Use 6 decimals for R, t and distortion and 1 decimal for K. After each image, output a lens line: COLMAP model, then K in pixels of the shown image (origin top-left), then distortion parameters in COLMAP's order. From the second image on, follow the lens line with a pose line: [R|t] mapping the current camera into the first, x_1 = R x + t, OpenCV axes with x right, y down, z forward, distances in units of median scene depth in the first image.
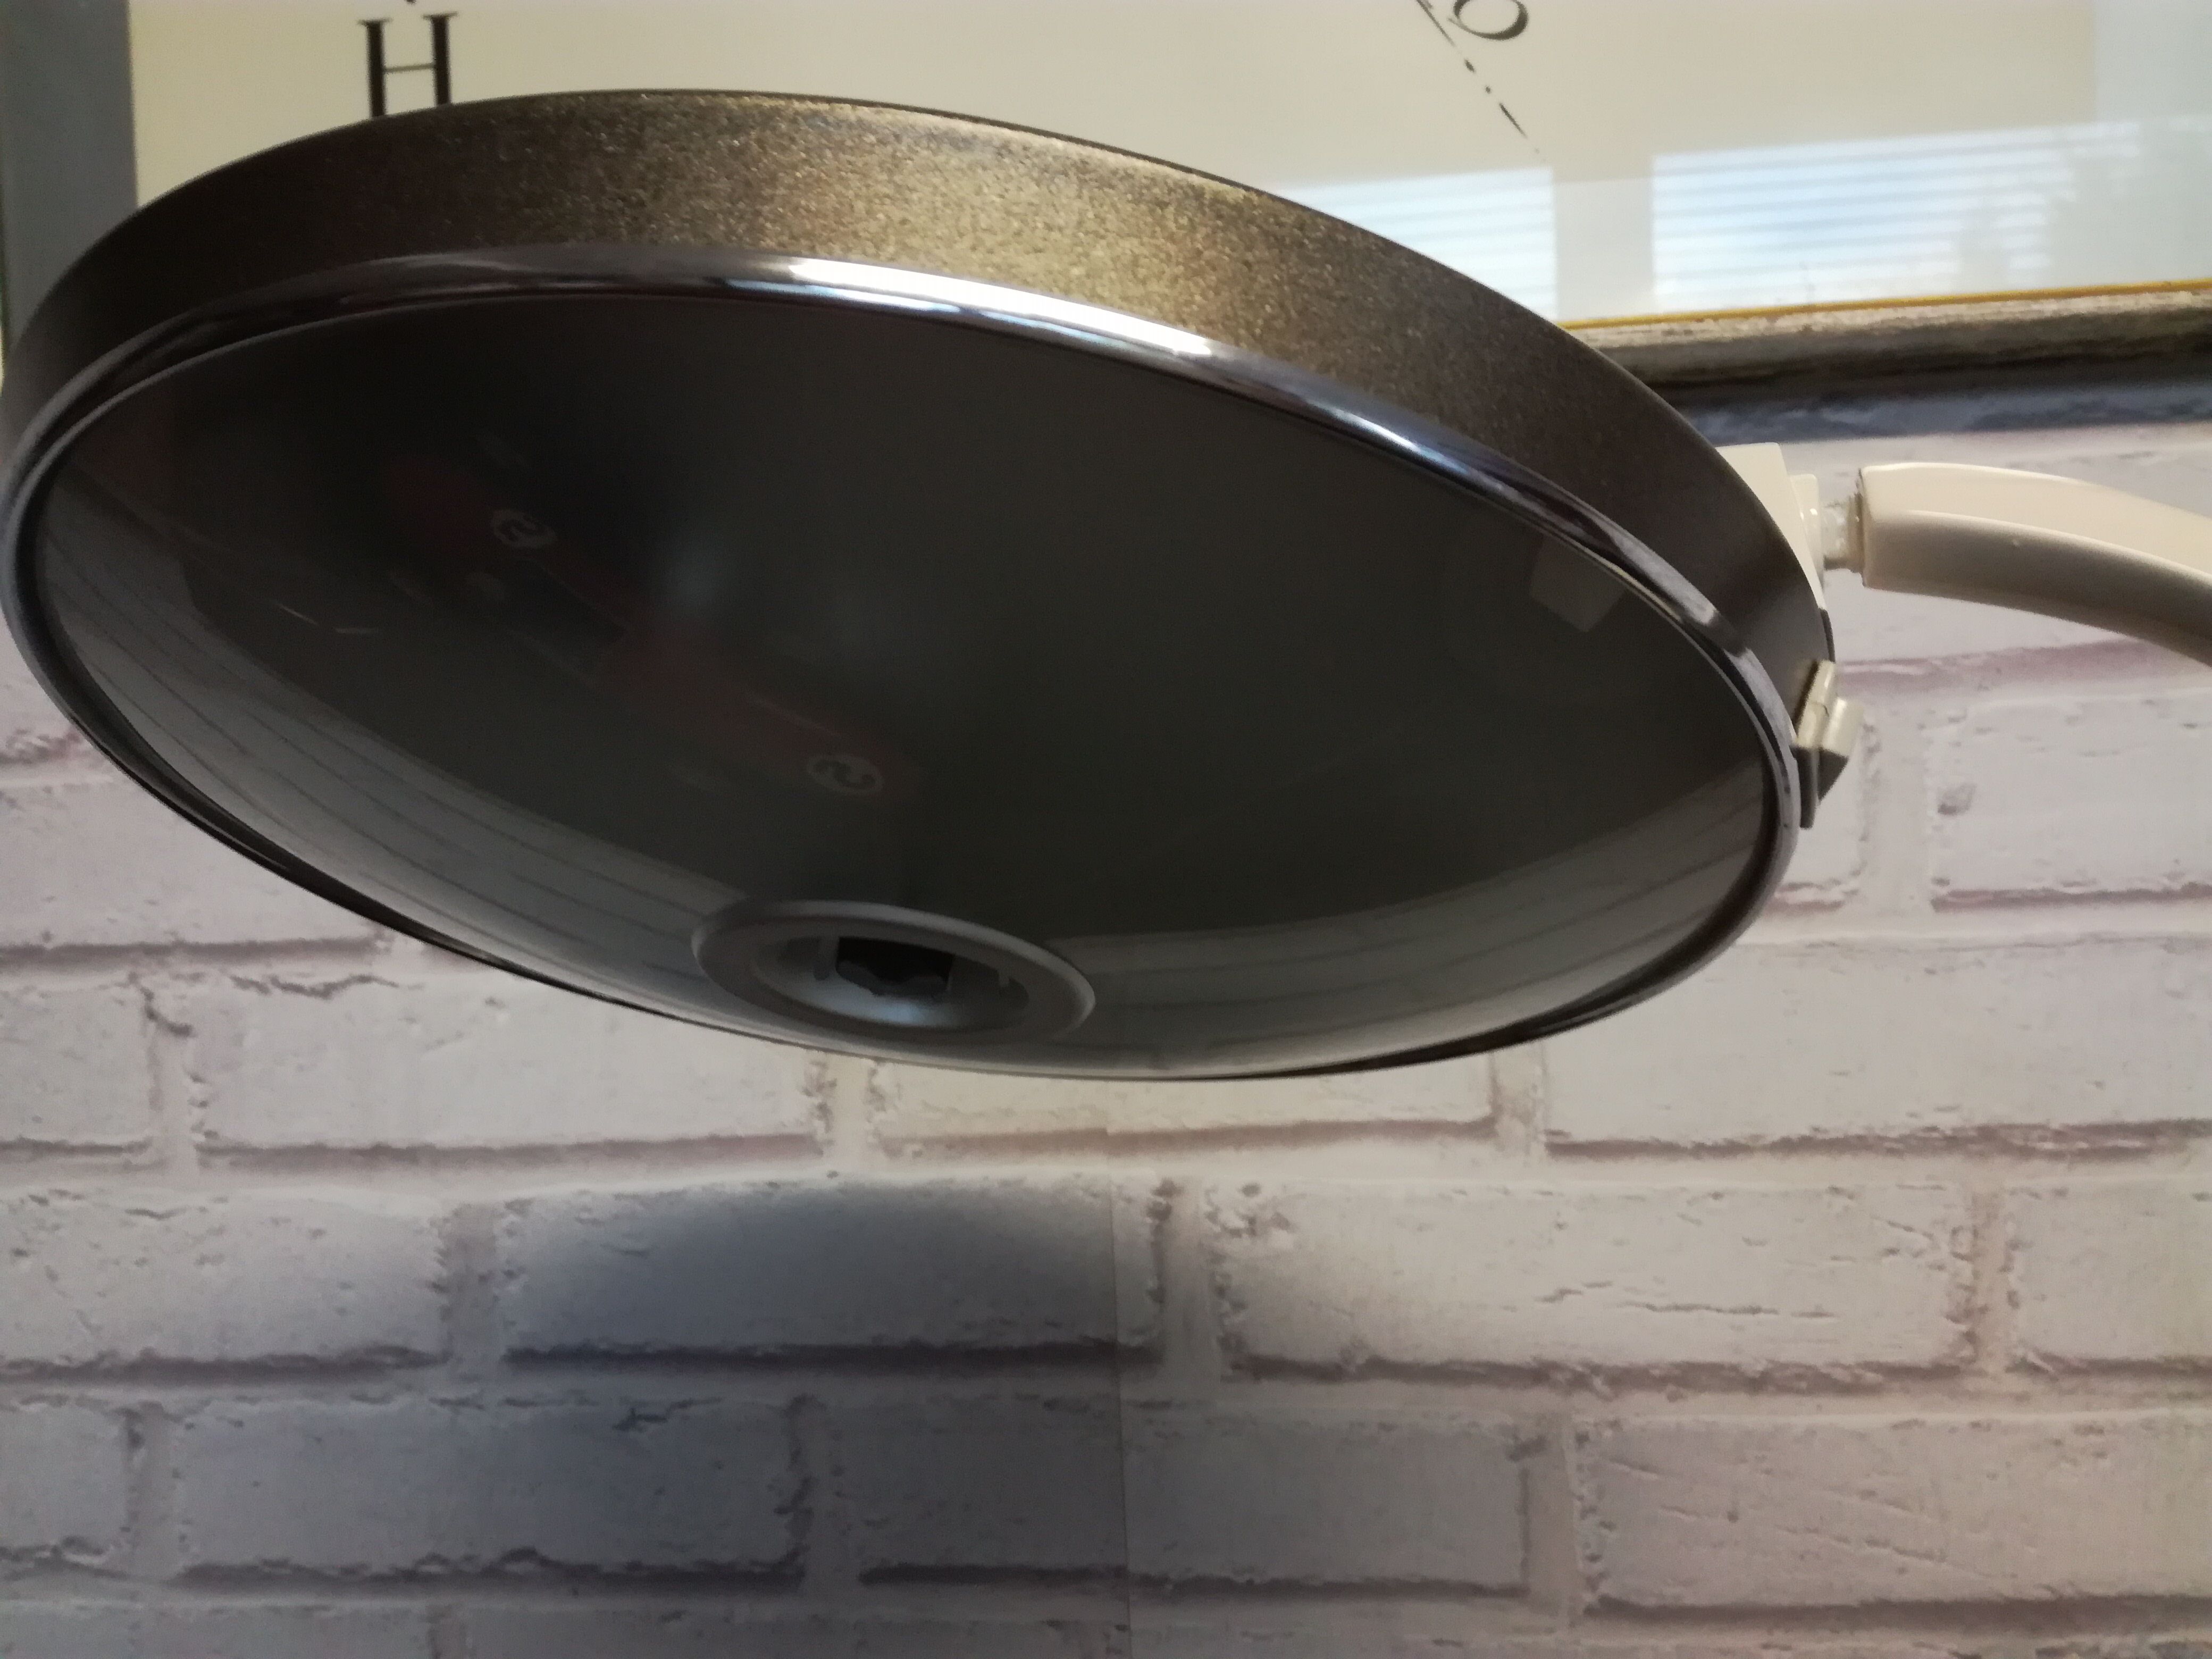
lens RADIAL K [[1855.3, 0, 1089.2], [0, 1855.3, 753.6], [0, 0, 1]] dist [0.089645, -0.169562]
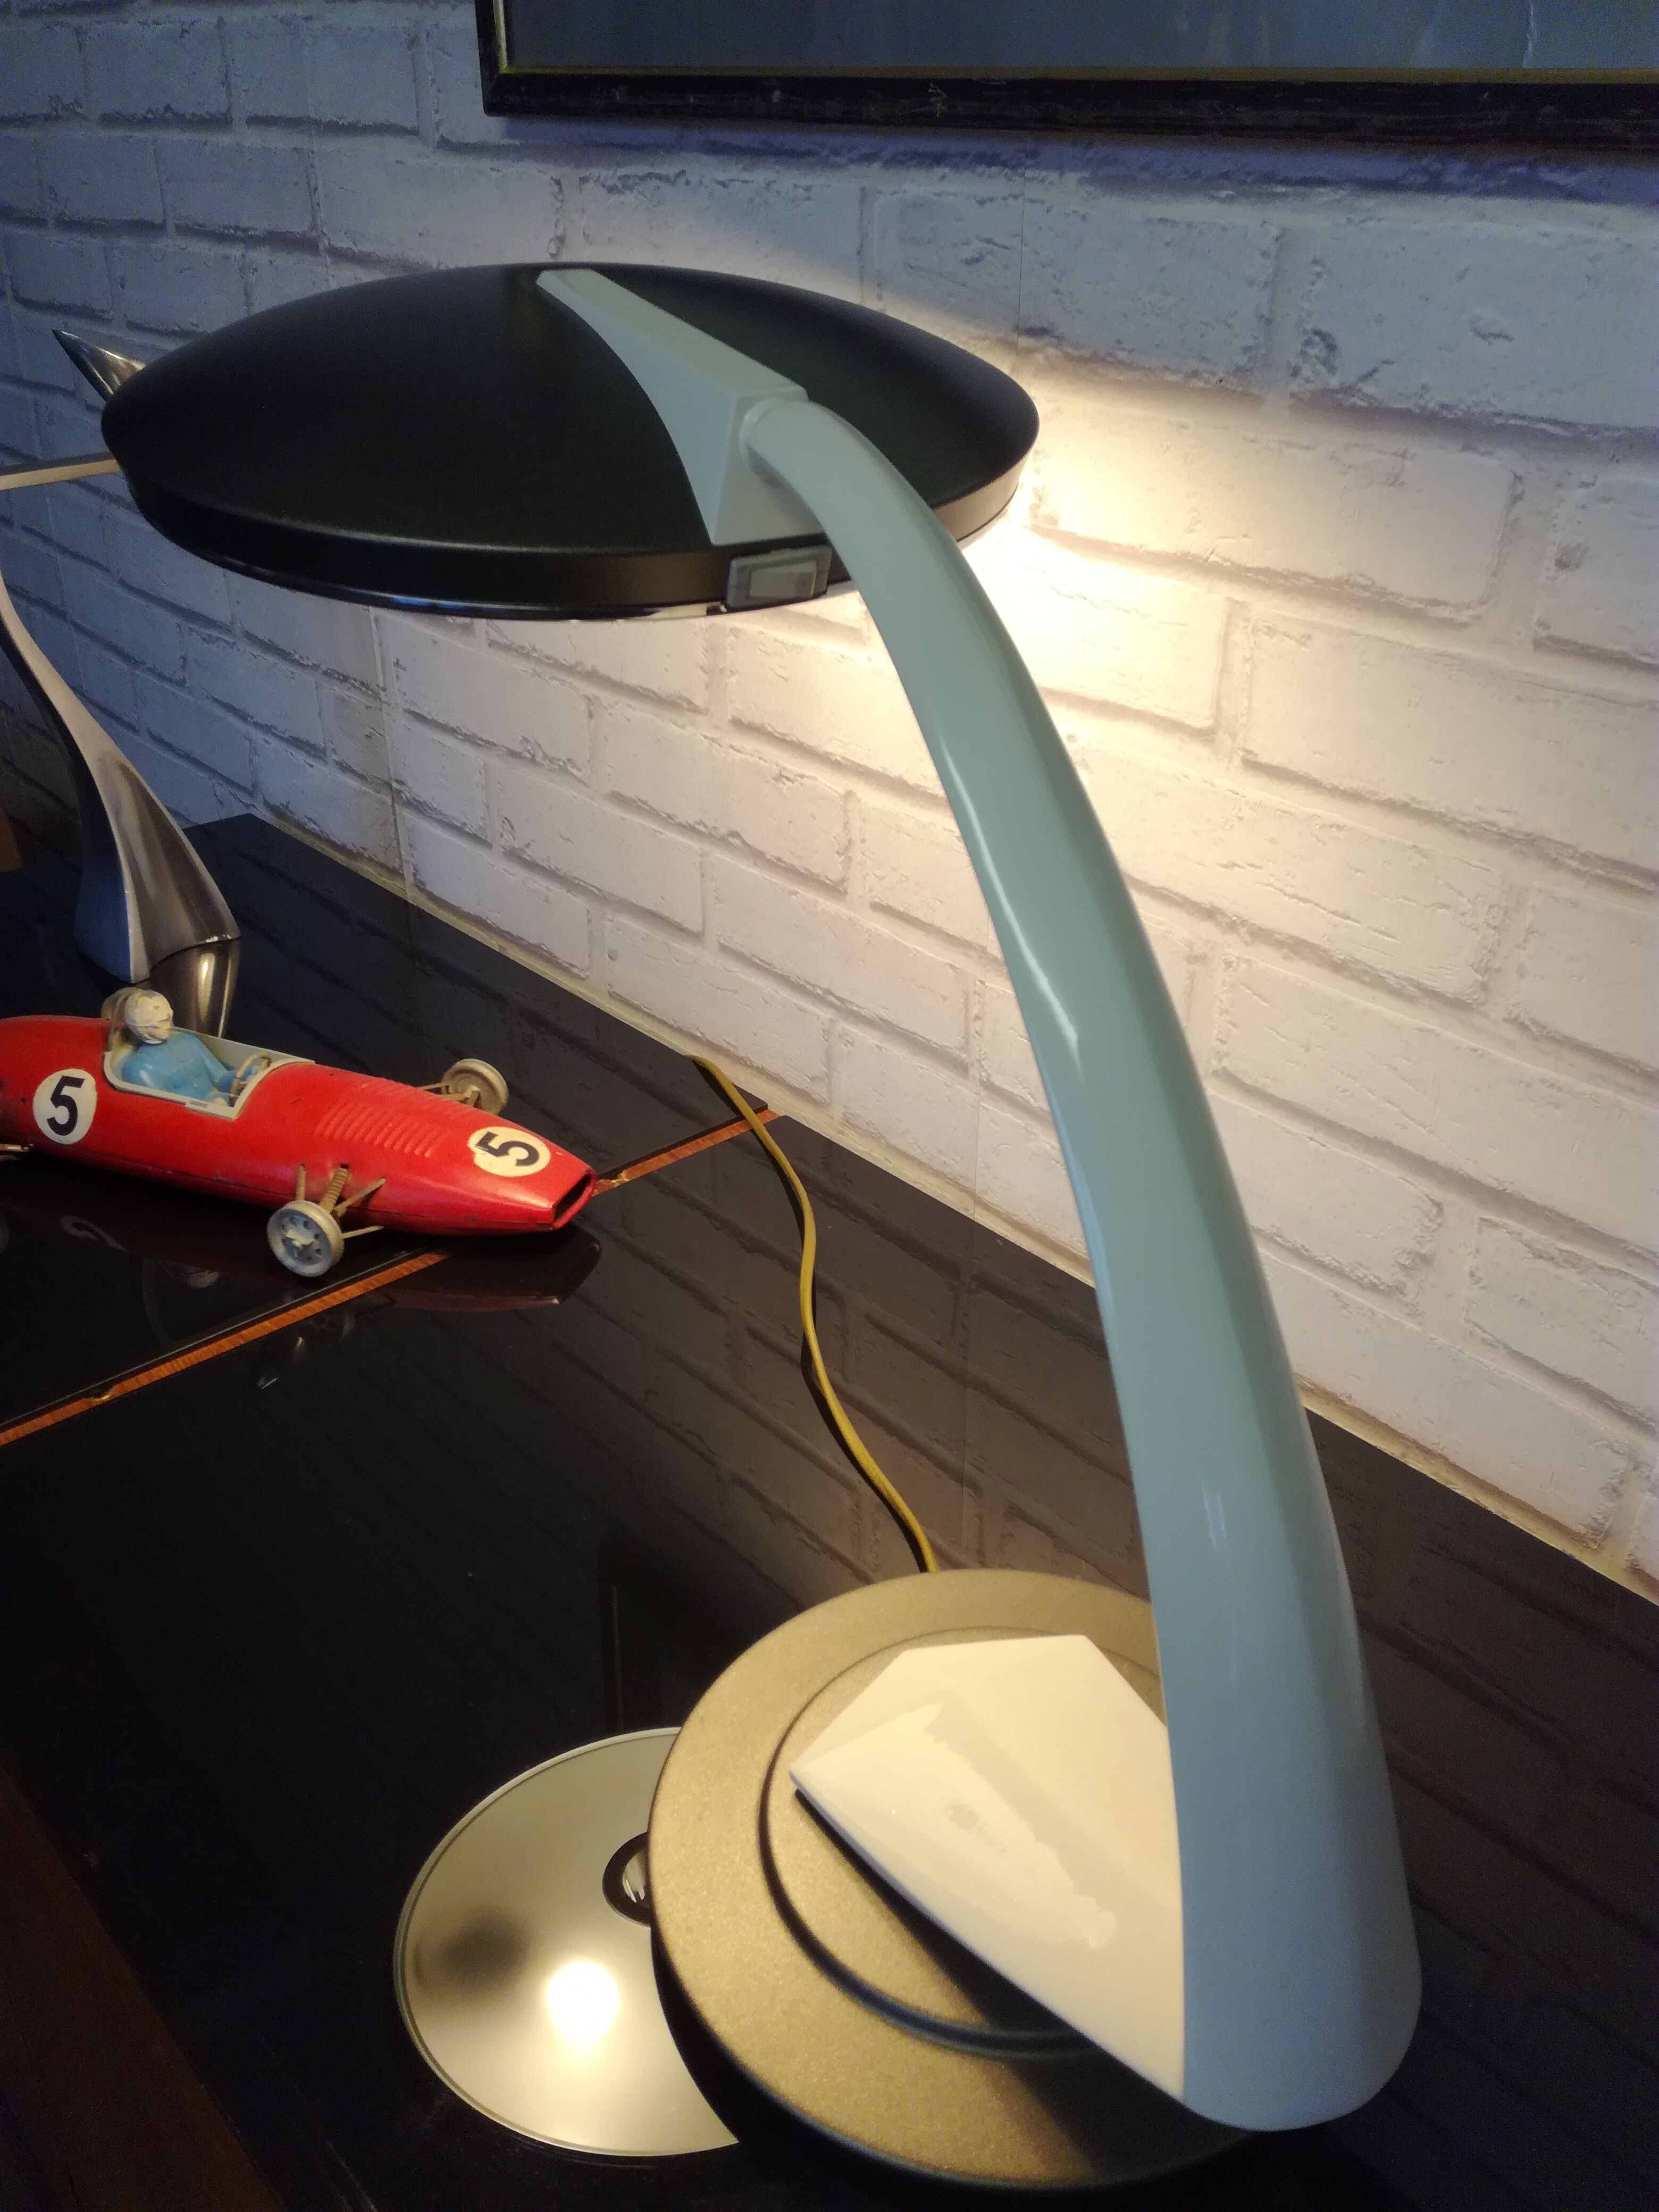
lens RADIAL K [[1855.3, 0, 788.0], [0, 1855.3, 1096.0], [0, 0, 1]] dist [0.089645, -0.169562]
pose [[0.736070, 0.363470, -0.571044, 0.852640], [-0.037536, 0.864228, 0.501698, -0.237482], [0.675864, -0.347850, 0.649775, -0.164069]]
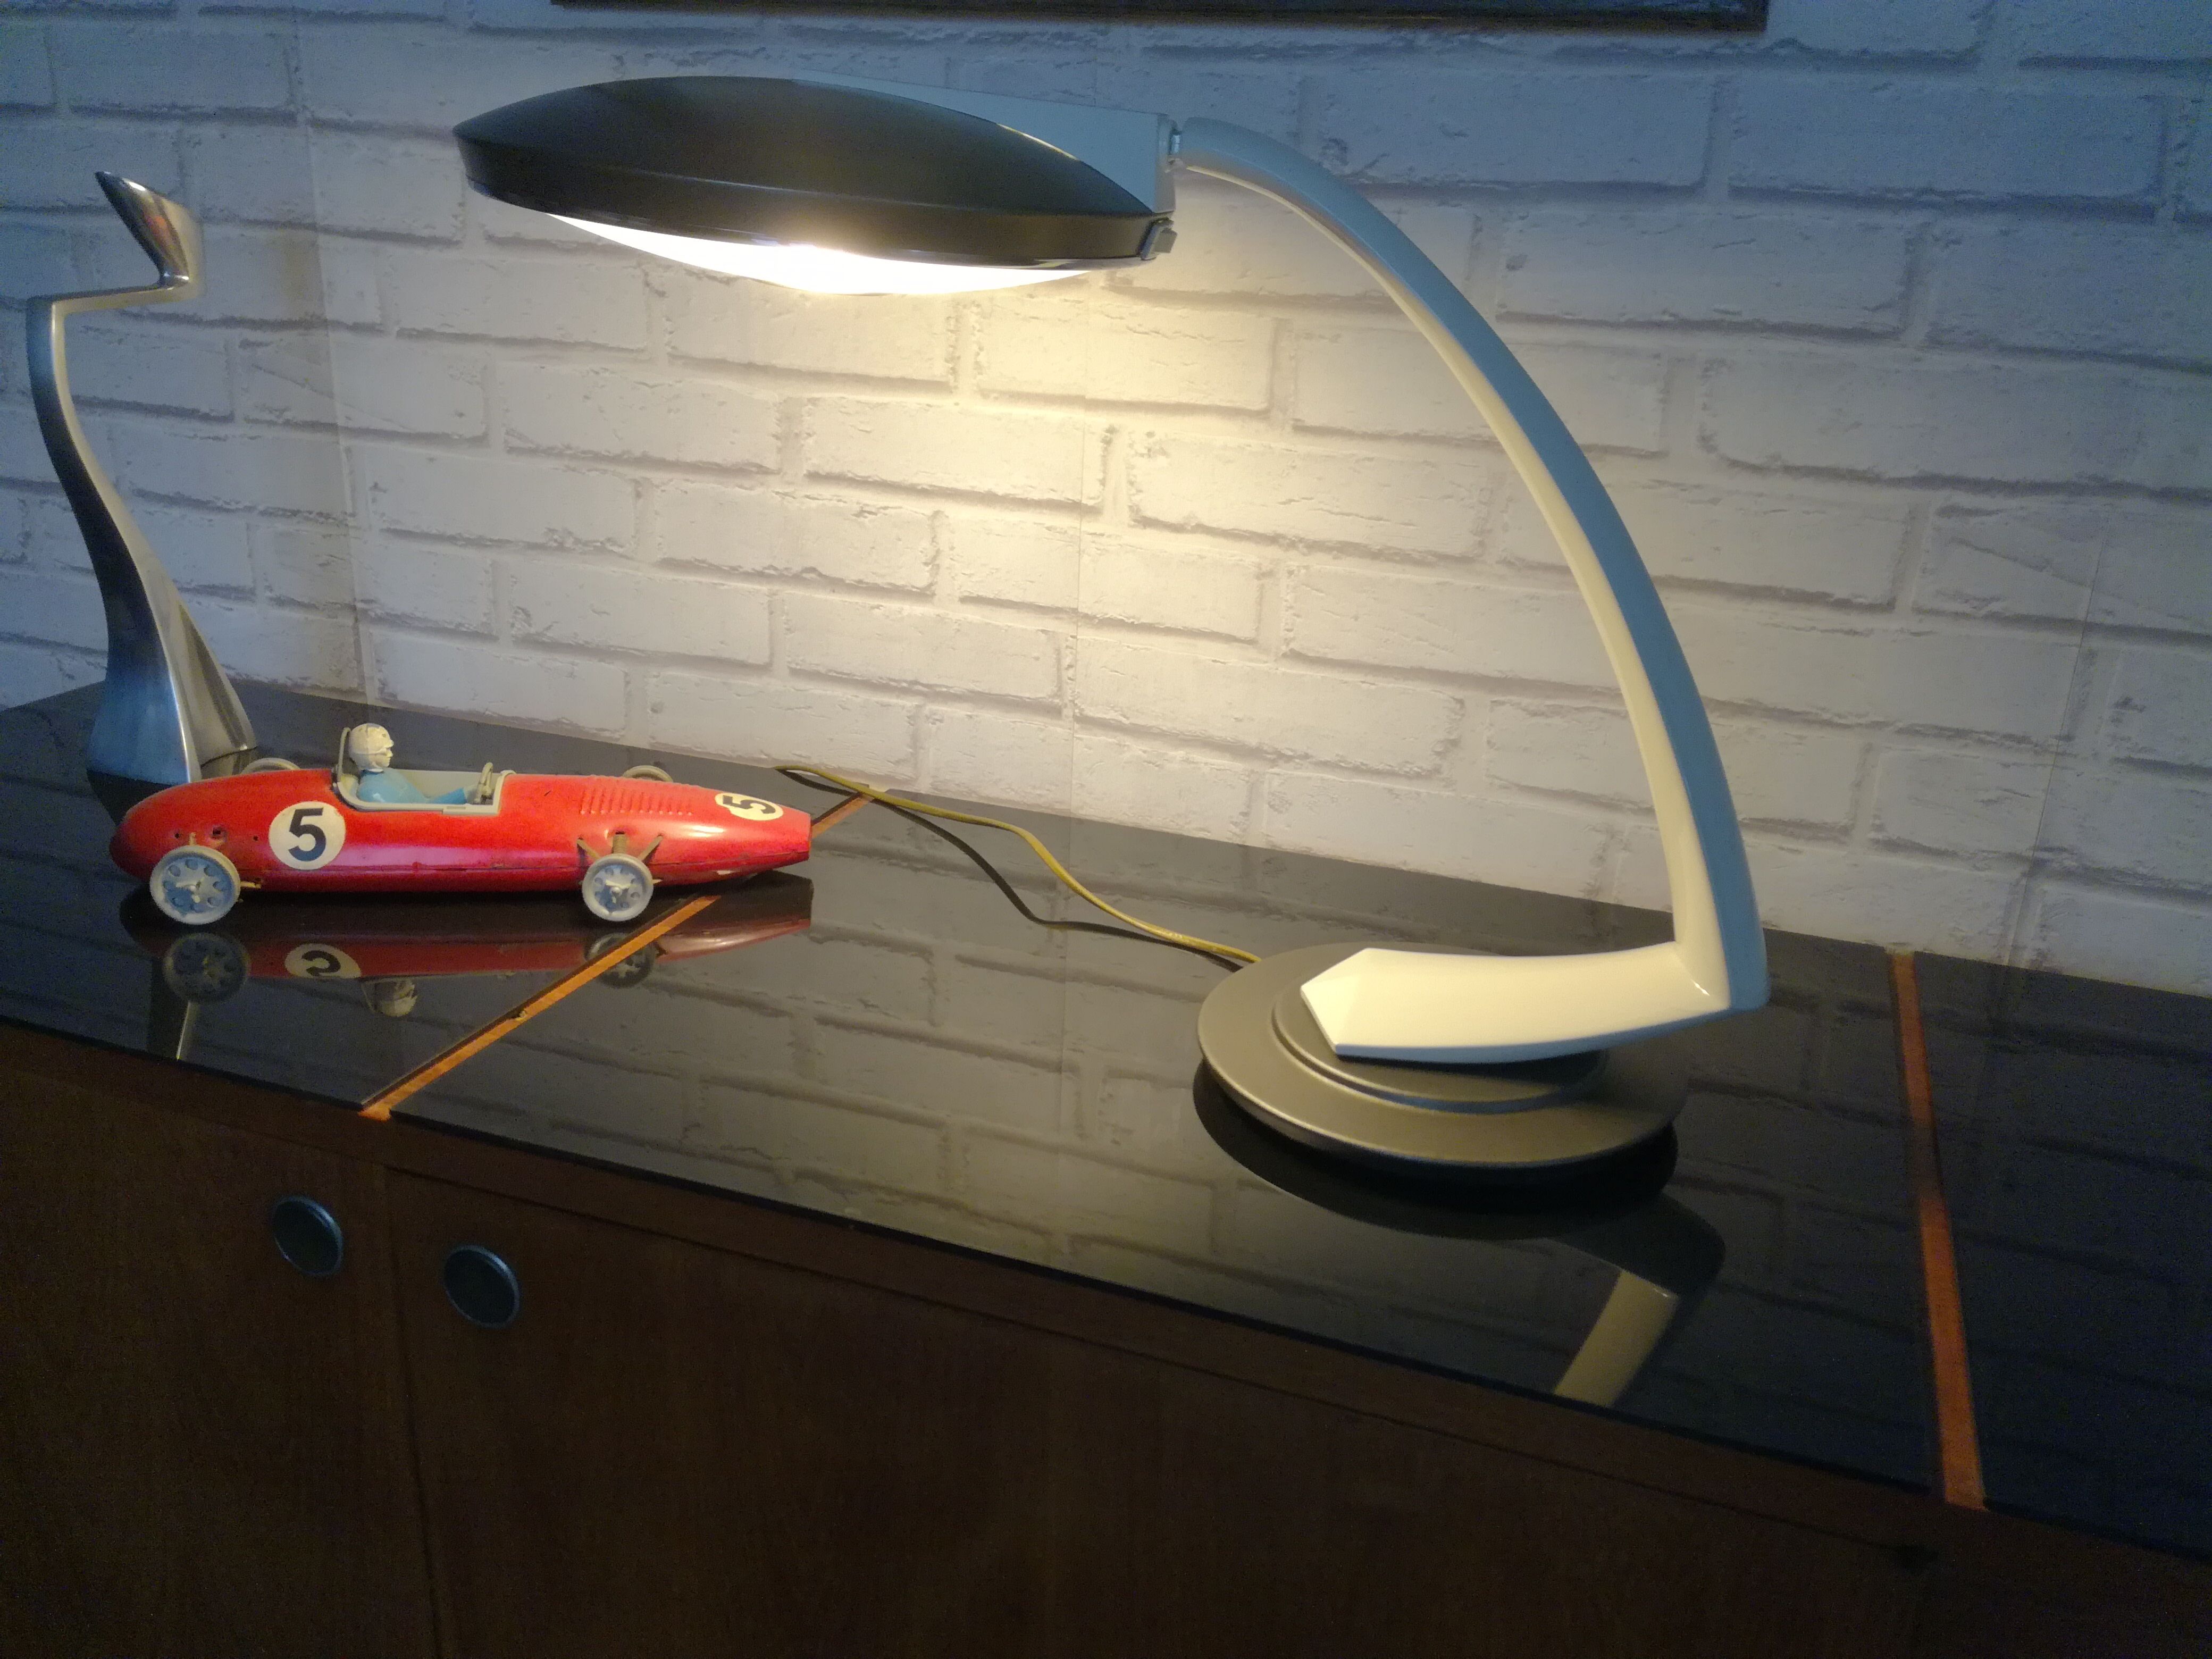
lens RADIAL K [[1855.3, 0, 1091.4], [0, 1855.3, 803.3], [0, 0, 1]] dist [0.089645, -0.169562]
pose [[0.964874, 0.162810, -0.206183, 0.511072], [-0.085685, 0.936928, 0.338856, -0.065898], [0.248348, -0.309286, 0.917968, -0.986468]]
